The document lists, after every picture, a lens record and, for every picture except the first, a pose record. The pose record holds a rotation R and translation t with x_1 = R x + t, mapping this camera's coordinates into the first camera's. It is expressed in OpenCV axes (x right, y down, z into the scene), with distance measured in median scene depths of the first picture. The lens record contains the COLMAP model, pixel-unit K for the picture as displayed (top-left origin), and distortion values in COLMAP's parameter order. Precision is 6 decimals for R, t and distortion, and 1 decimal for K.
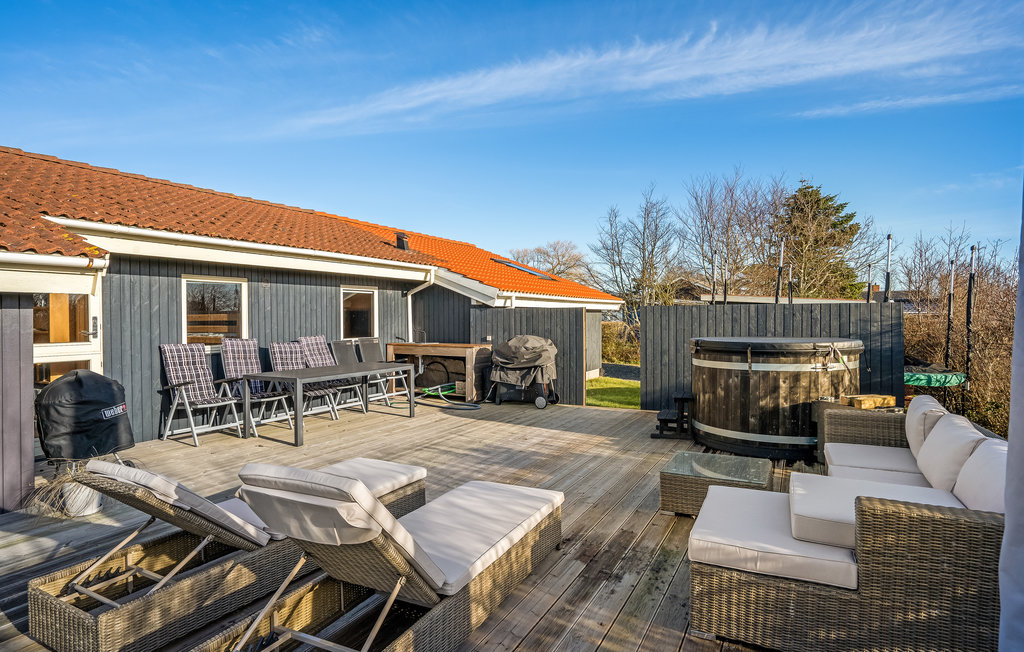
lens RADIAL K [[559.8, 0, 508.9], [0, 559.8, 319.5], [0, 0, 1]] dist [-0.023528, 0.007105]
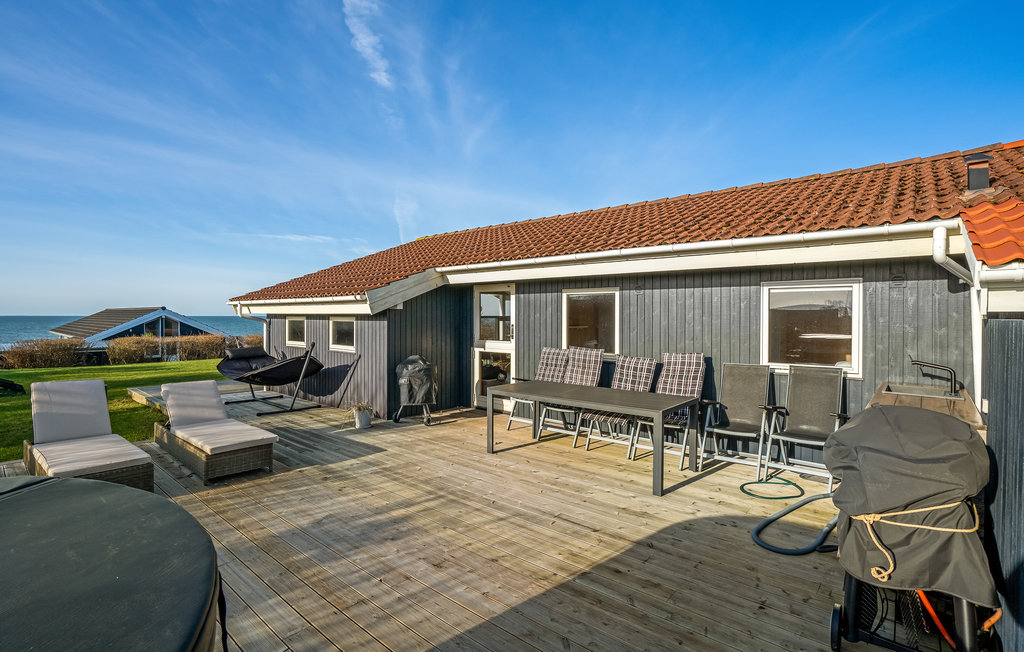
lens RADIAL K [[492.1, 0, 507.2], [0, 492.1, 327.1], [0, 0, 1]] dist [-0.001755, 0.004166]
pose [[-0.245080, 0.011974, -0.969429, 0.450533], [-0.020176, 0.999644, 0.017448, -0.017704], [0.969293, 0.023835, -0.244751, 1.148996]]
